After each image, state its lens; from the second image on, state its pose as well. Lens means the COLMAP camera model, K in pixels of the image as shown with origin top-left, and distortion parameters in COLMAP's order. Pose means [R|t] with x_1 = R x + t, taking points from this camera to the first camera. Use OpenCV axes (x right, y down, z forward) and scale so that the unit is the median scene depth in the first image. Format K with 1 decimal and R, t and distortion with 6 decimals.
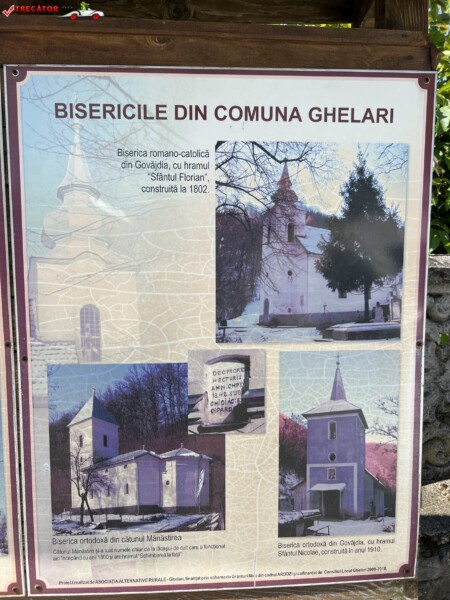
lens RADIAL K [[451.1, 0, 223.3], [0, 451.1, 302.2], [0, 0, 1]] dist [0.056398, -0.065526]
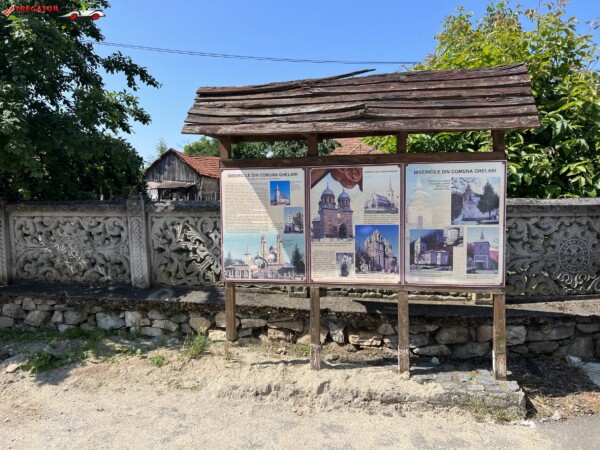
lens RADIAL K [[451.1, 0, 298.1], [0, 451.1, 225.4], [0, 0, 1]] dist [0.056398, -0.065526]
pose [[0.974725, 0.005241, -0.223346, -0.452473], [-0.009857, 0.999760, -0.019558, 0.190508], [0.223190, 0.021266, 0.974543, -3.378125]]
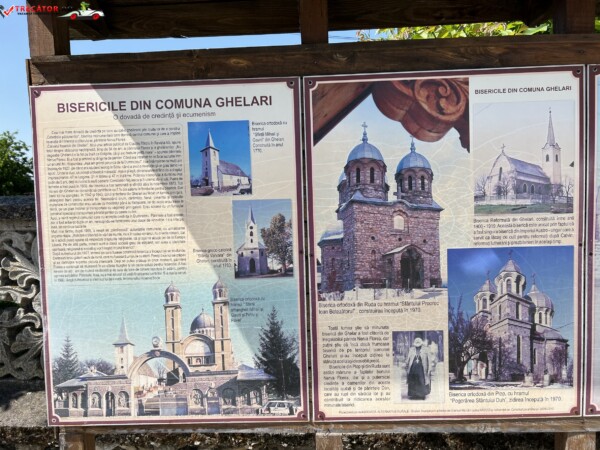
lens RADIAL K [[451.1, 0, 304.9], [0, 451.1, 226.3], [0, 0, 1]] dist [0.056398, -0.065526]
pose [[0.997813, -0.019676, -0.063109, -1.251027], [0.017971, 0.999461, -0.027472, 0.055981], [0.063615, 0.026278, 0.997628, -0.559098]]
